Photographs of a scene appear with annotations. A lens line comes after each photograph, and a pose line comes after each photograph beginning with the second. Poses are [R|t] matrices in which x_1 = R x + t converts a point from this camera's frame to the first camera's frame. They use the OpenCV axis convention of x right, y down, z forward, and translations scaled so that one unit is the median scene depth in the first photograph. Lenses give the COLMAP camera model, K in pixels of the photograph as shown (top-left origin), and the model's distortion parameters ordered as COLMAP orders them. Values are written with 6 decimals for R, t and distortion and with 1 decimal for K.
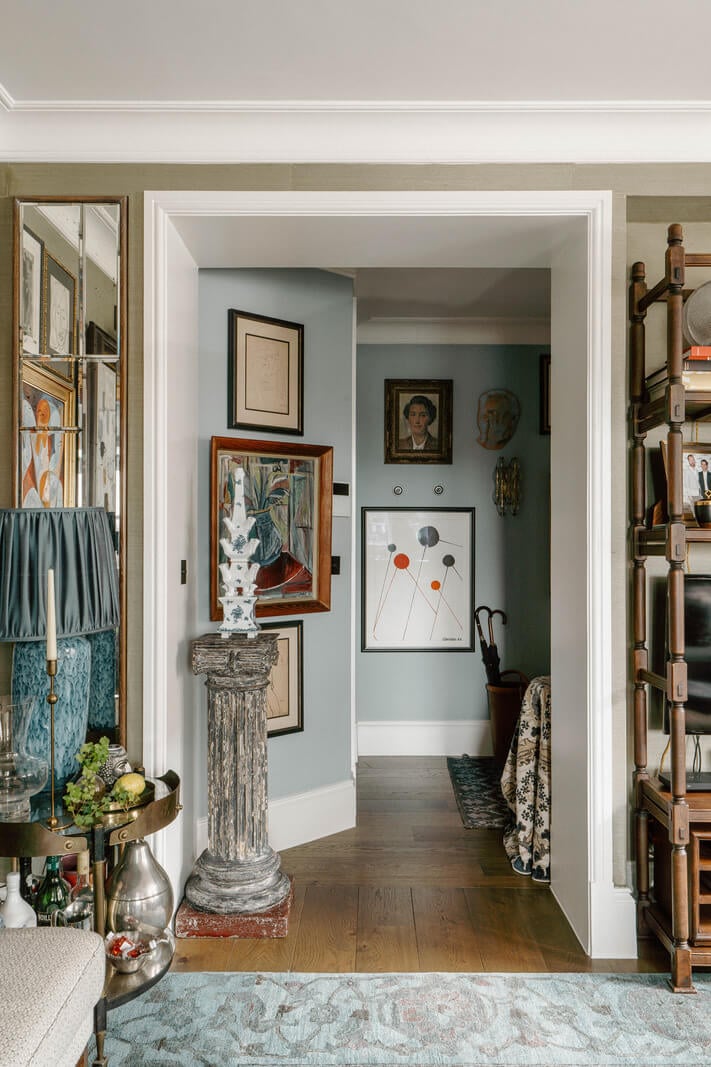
lens RADIAL K [[717.7, 0, 358.7], [0, 717.7, 537.1], [0, 0, 1]] dist [0.019259, -0.007737]
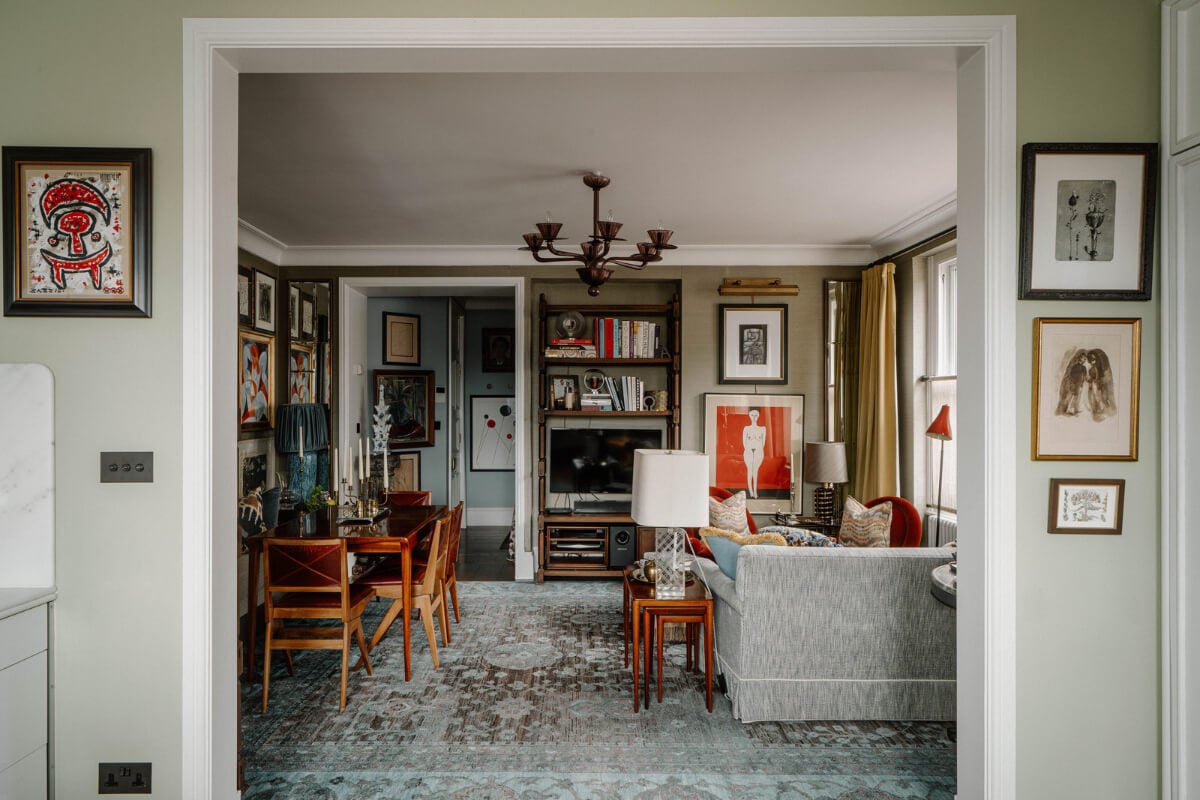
lens RADIAL K [[664.4, 0, 603.9], [0, 664.4, 403.3], [0, 0, 1]] dist [0.008274, -0.000958]
pose [[0.999996, -0.002474, -0.001084, 0.531720], [0.002476, 0.999996, 0.001669, -0.033165], [0.001080, -0.001672, 0.999998, -1.120990]]
